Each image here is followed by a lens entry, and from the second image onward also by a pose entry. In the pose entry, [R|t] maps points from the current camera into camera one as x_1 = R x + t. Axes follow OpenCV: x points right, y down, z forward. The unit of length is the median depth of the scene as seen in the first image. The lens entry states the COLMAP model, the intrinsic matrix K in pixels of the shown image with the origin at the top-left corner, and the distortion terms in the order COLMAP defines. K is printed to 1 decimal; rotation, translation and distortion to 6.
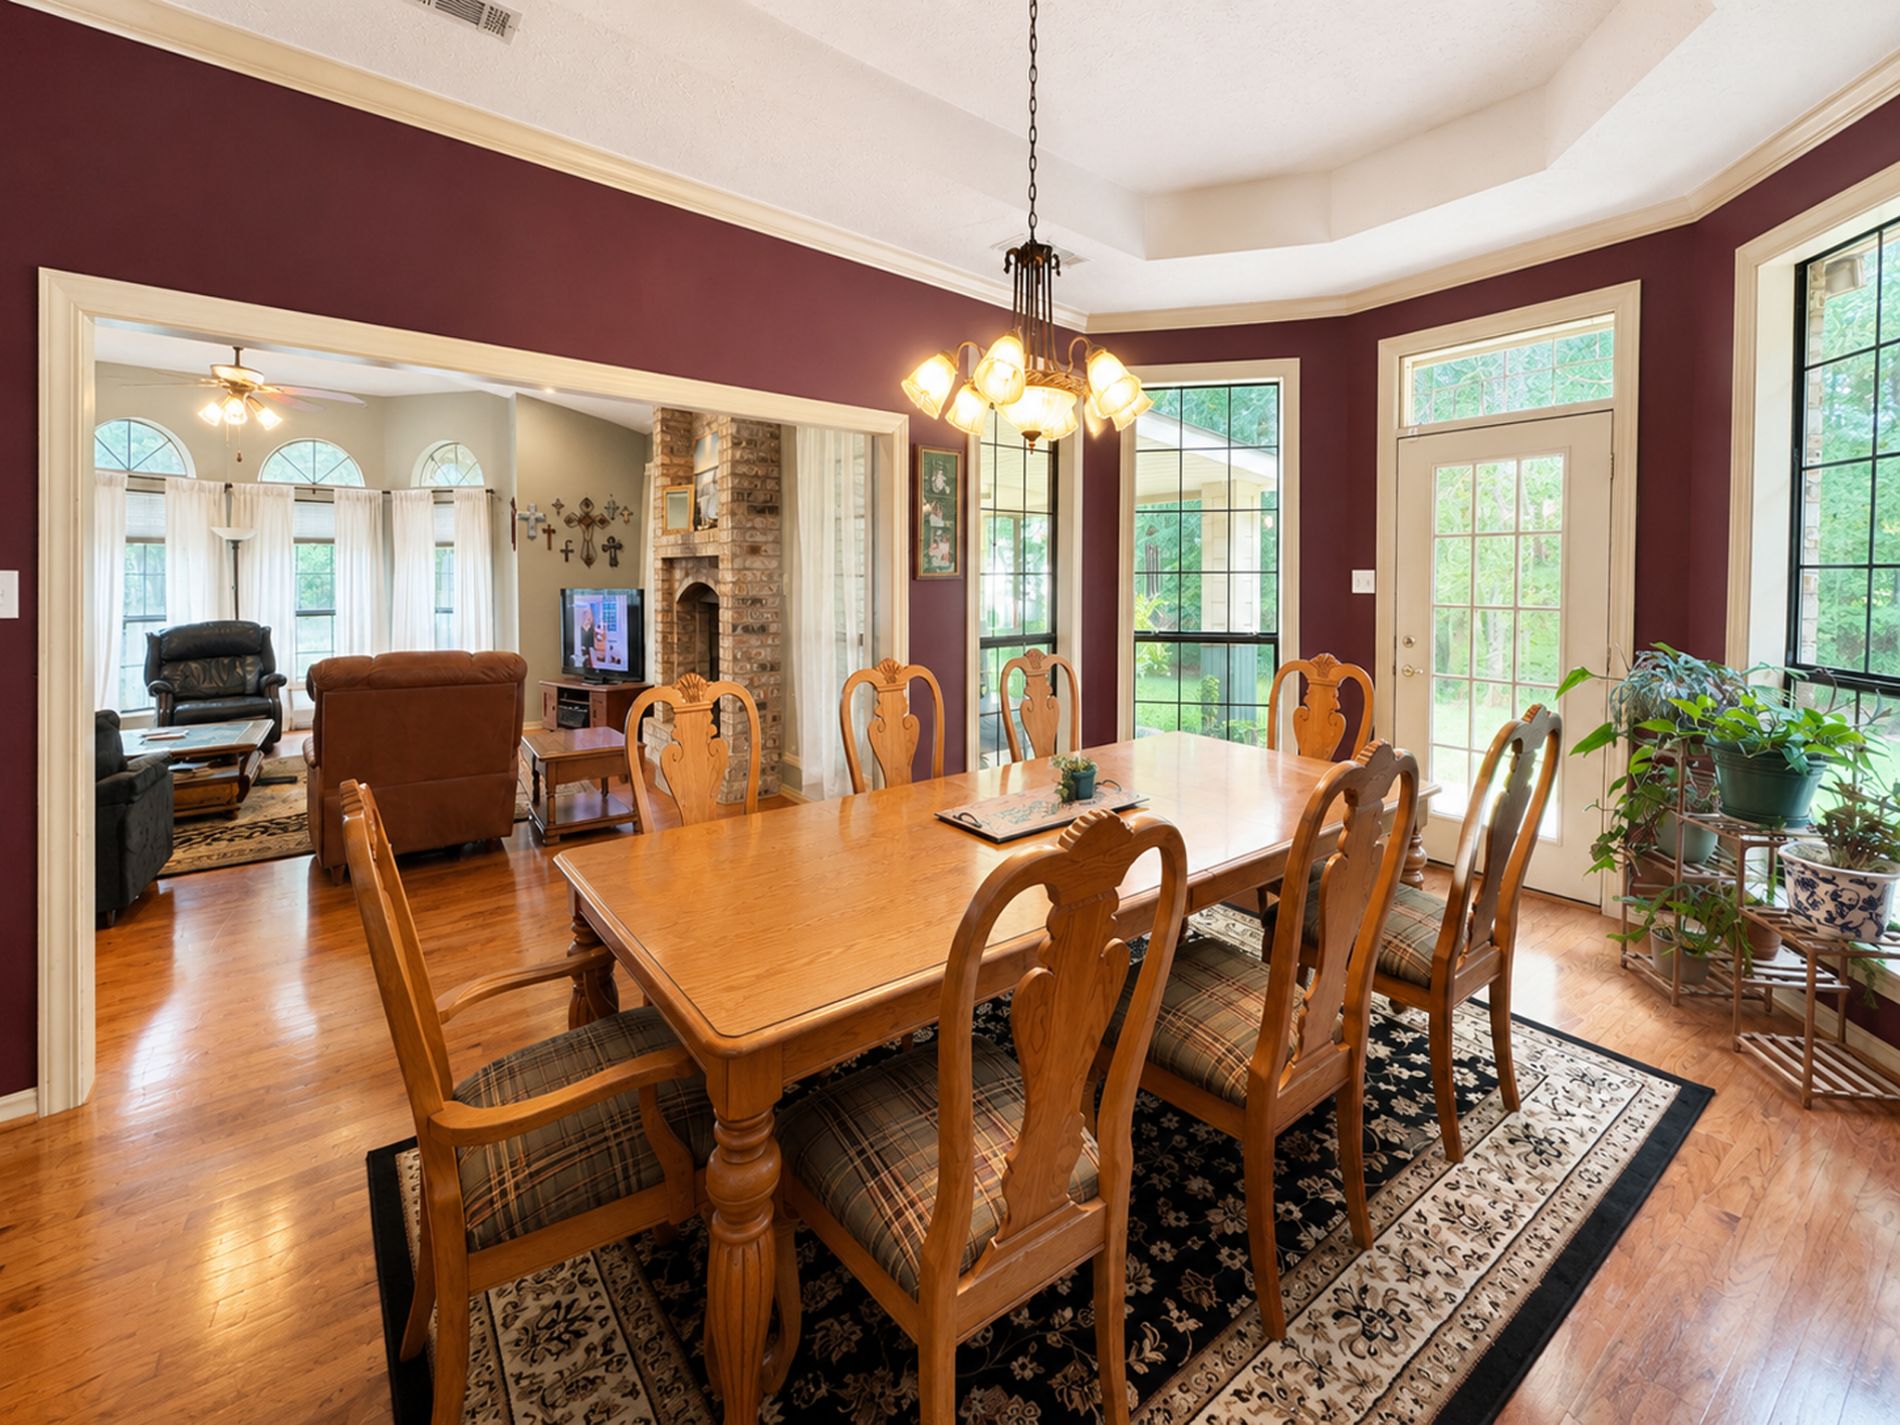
lens RADIAL K [[776.9, 0, 960.2], [0, 776.9, 699.9], [0, 0, 1]] dist [-0.000142, 0.000103]
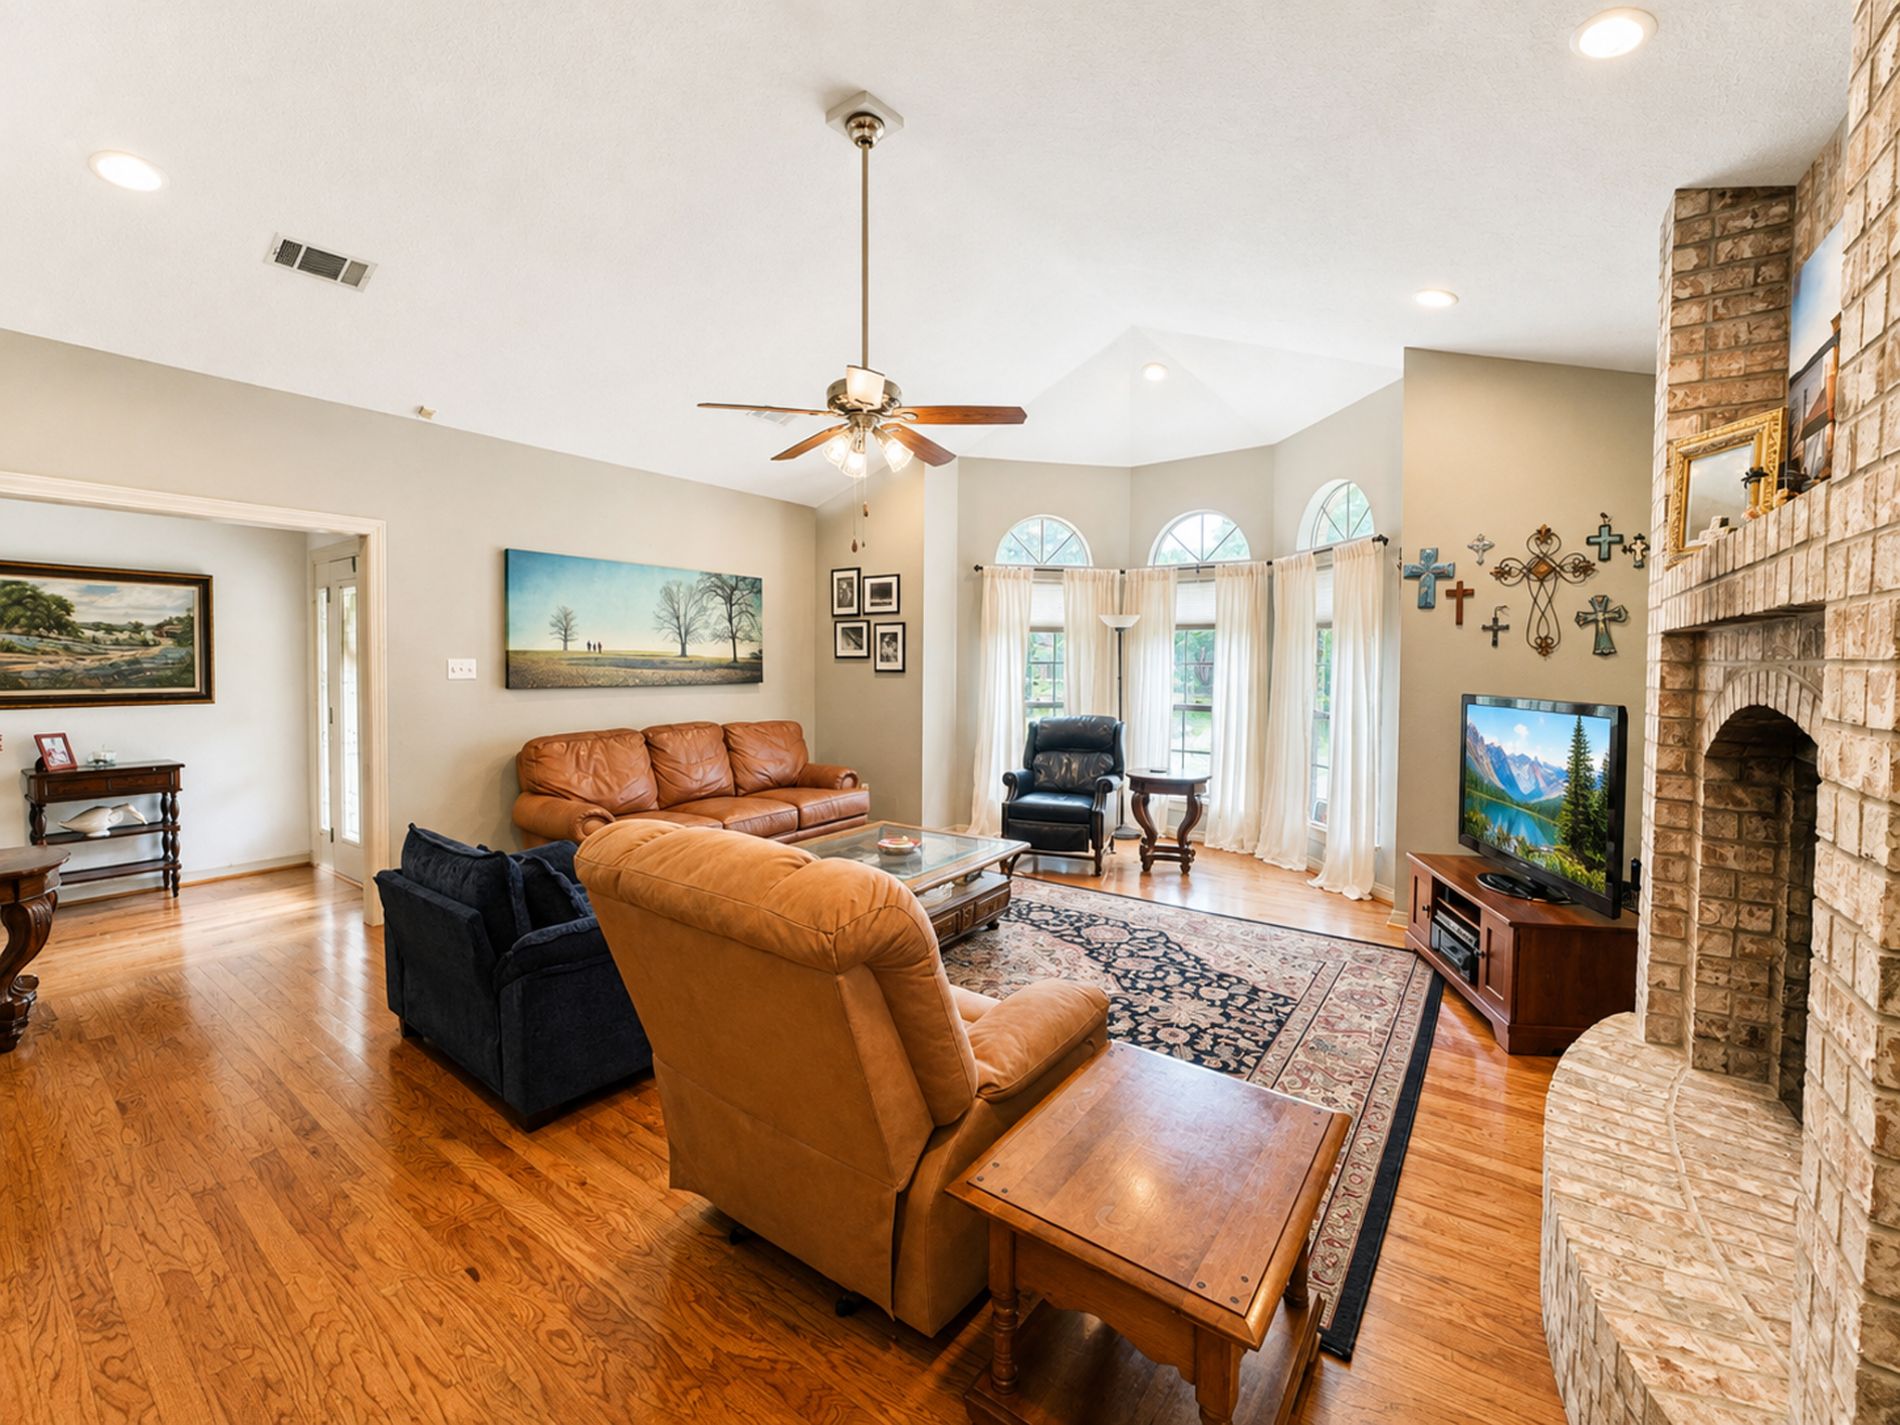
lens RADIAL K [[776.9, 0, 960.2], [0, 776.9, 699.9], [0, 0, 1]] dist [-0.000142, 0.000103]
pose [[0.368064, 0.049589, -0.928477, -0.137191], [-0.157245, 0.987513, -0.009593, -0.079227], [0.916408, 0.149529, 0.371265, 0.472949]]
